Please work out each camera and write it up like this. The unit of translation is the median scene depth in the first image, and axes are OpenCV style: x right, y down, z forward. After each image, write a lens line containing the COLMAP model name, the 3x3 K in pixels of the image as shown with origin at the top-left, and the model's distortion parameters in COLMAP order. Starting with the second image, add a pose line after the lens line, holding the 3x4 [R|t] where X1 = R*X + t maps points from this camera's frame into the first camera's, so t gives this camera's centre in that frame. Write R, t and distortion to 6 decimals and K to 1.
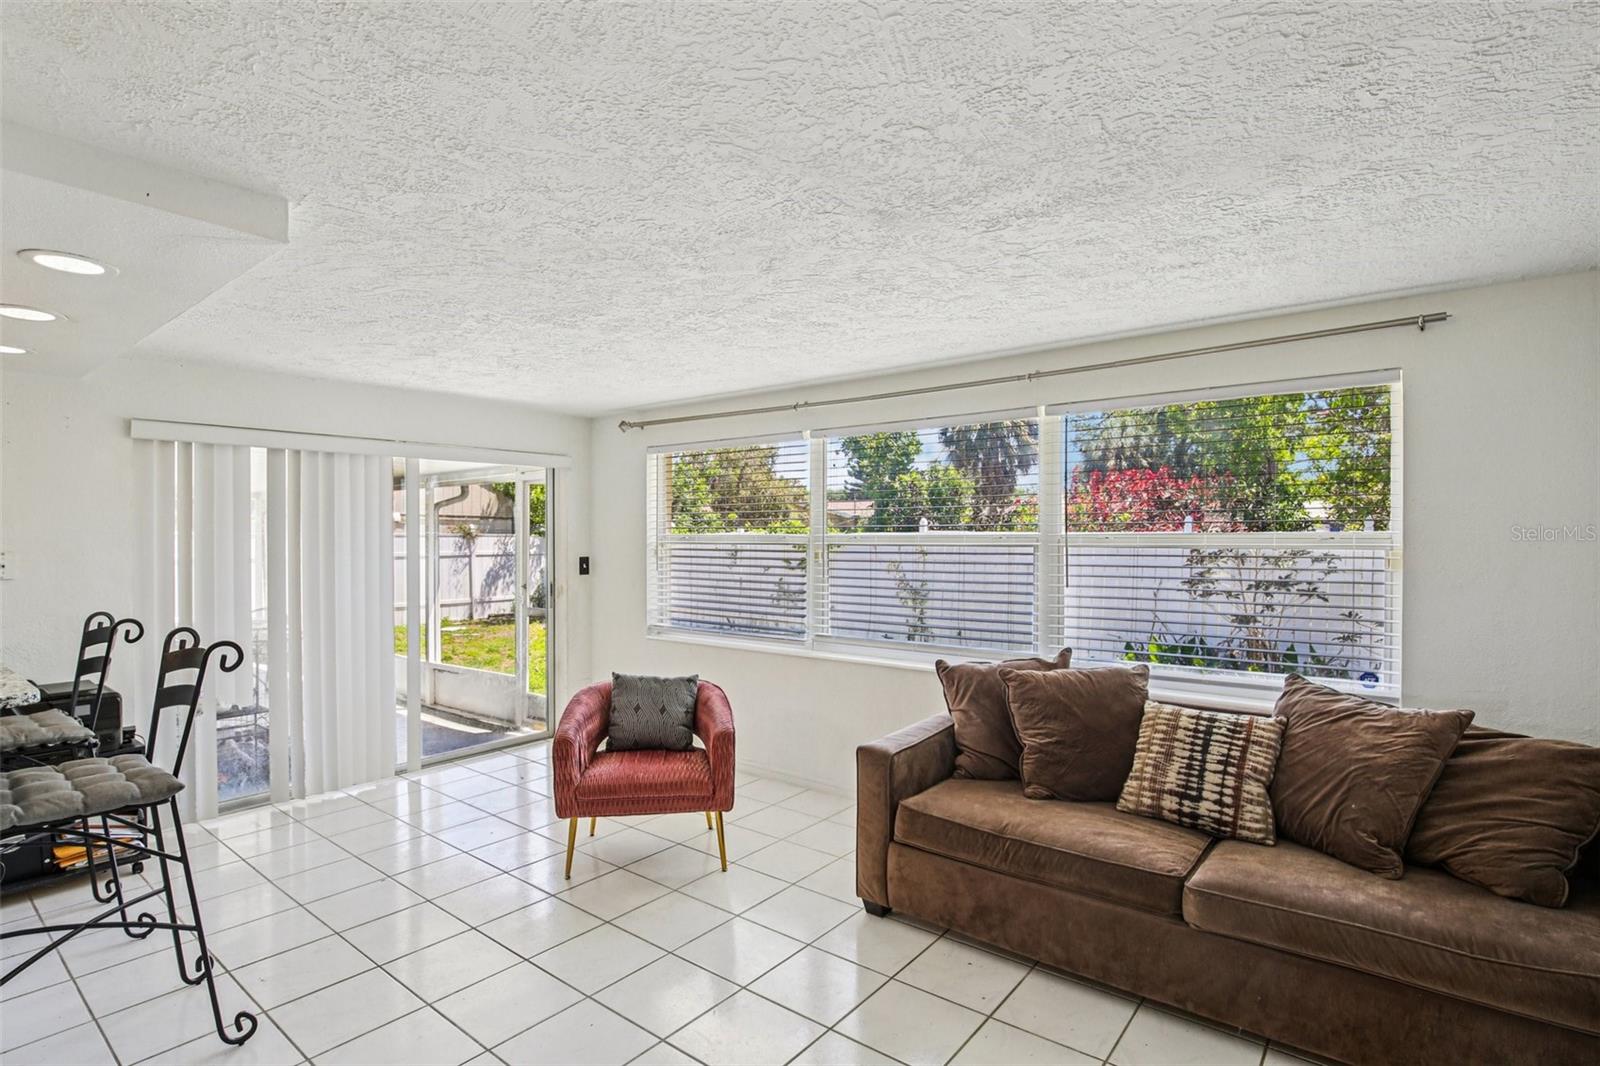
lens RADIAL K [[787.0, 0, 799.3], [0, 787.0, 549.7], [0, 0, 1]] dist [-0.012826, 0.000260]
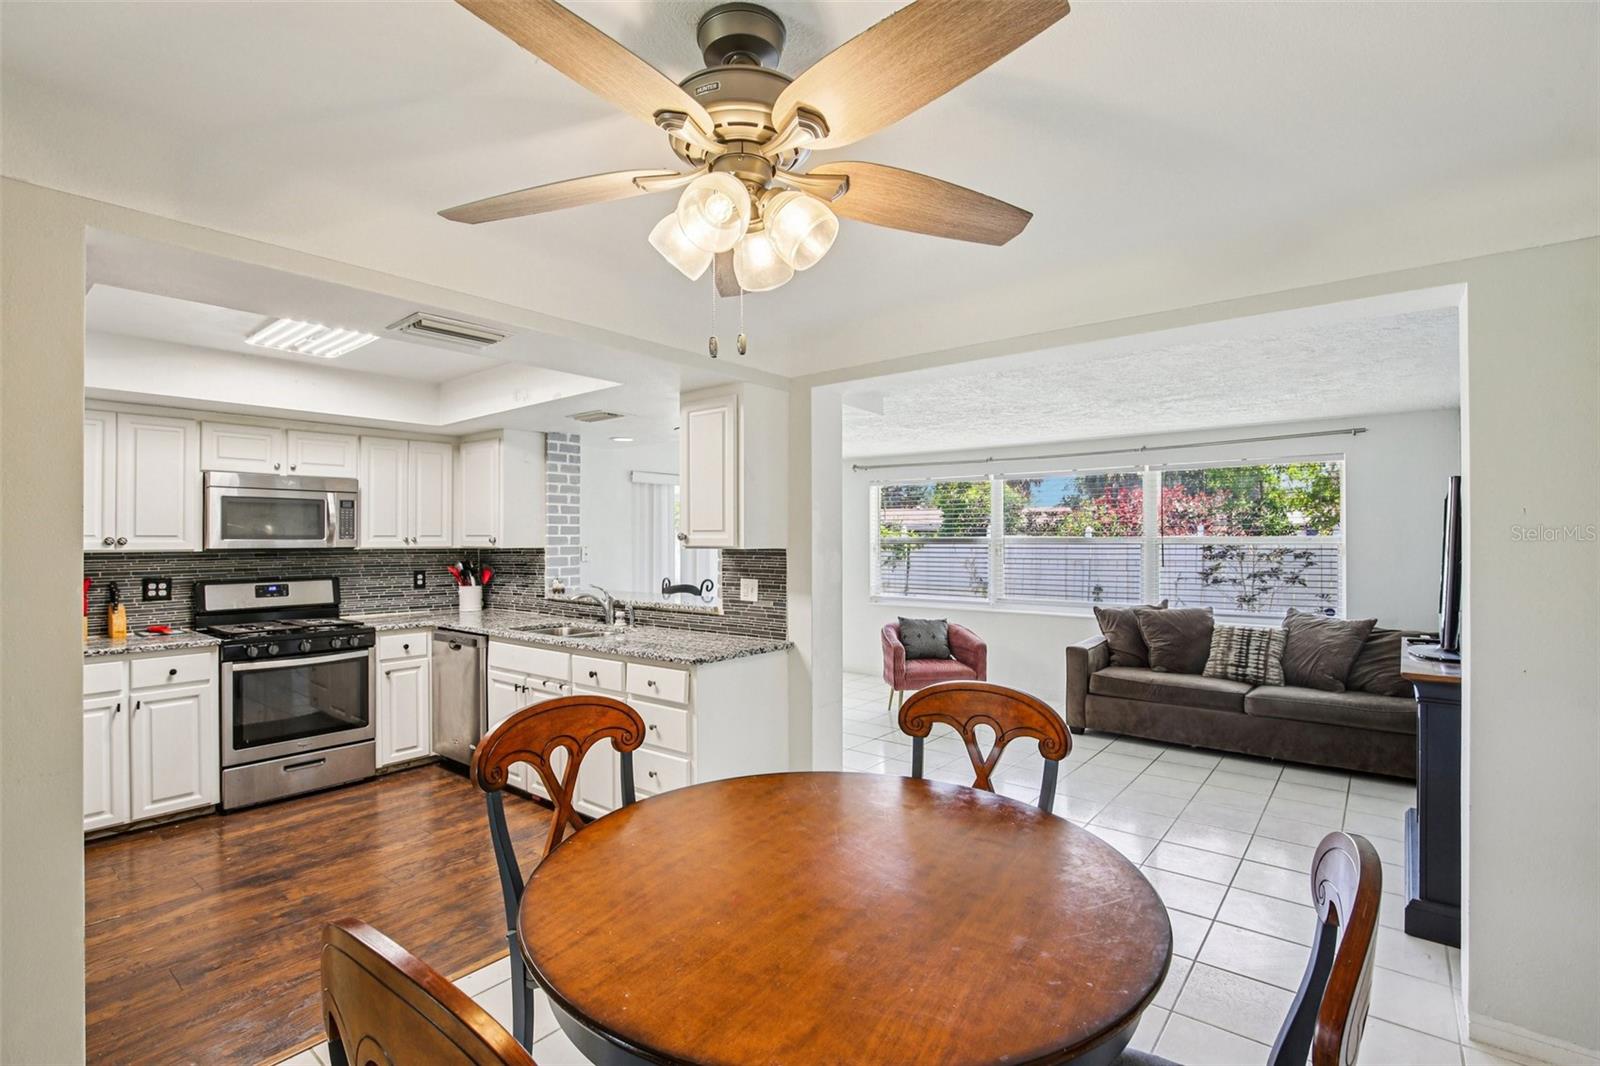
lens RADIAL K [[757.5, 0, 801.5], [0, 757.5, 542.3], [0, 0, 1]] dist [-0.000276, -0.000230]
pose [[0.999965, -0.000152, 0.008402, -0.589858], [0.000276, 0.999891, -0.014750, 0.019607], [-0.008399, 0.014752, 0.999856, -0.858603]]
